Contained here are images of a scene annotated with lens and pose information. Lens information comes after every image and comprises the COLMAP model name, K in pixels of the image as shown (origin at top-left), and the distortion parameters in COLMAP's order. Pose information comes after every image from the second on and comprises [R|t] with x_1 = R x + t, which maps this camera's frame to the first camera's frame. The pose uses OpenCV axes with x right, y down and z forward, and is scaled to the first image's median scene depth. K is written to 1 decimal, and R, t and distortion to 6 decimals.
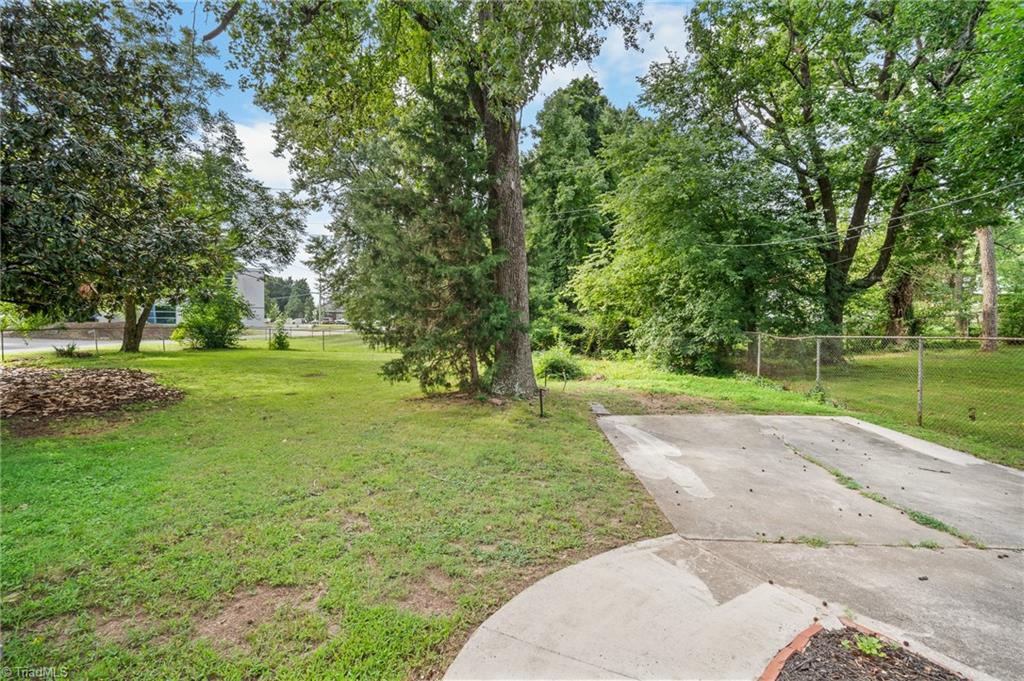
lens RADIAL K [[450.9, 0, 512.9], [0, 450.9, 331.8], [0, 0, 1]] dist [-0.007989, 0.000494]
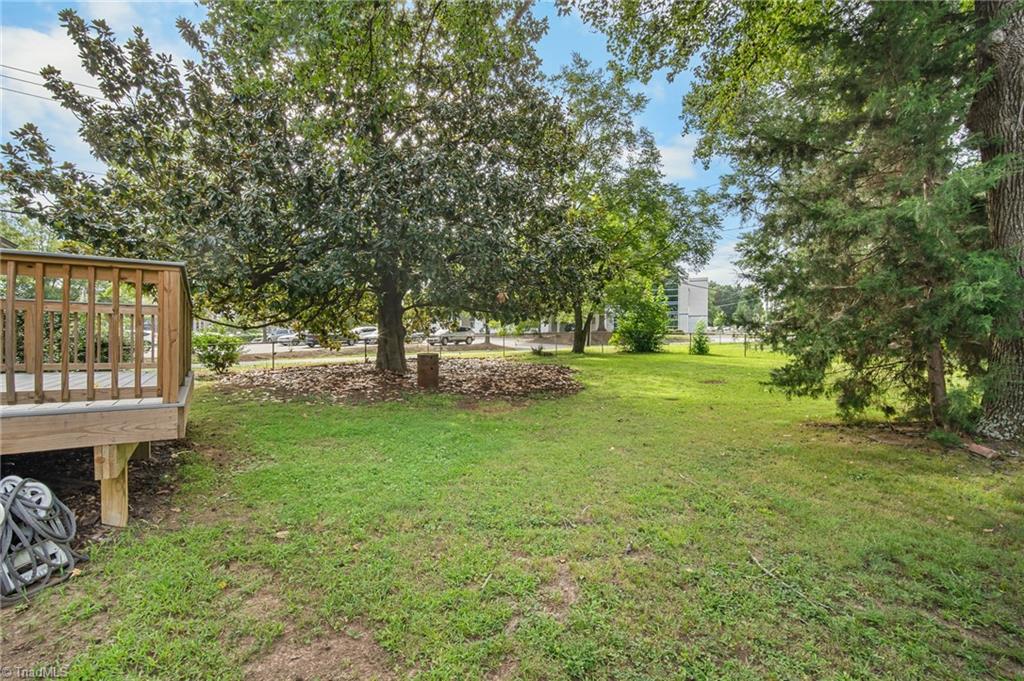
lens RADIAL K [[453.3, 0, 514.6], [0, 453.3, 342.8], [0, 0, 1]] dist [-0.006106, 0.000485]
pose [[0.592586, 0.001683, -0.805505, 0.053863], [0.000892, 0.999996, 0.002745, 0.021797], [0.805507, -0.002346, 0.592582, 0.205453]]
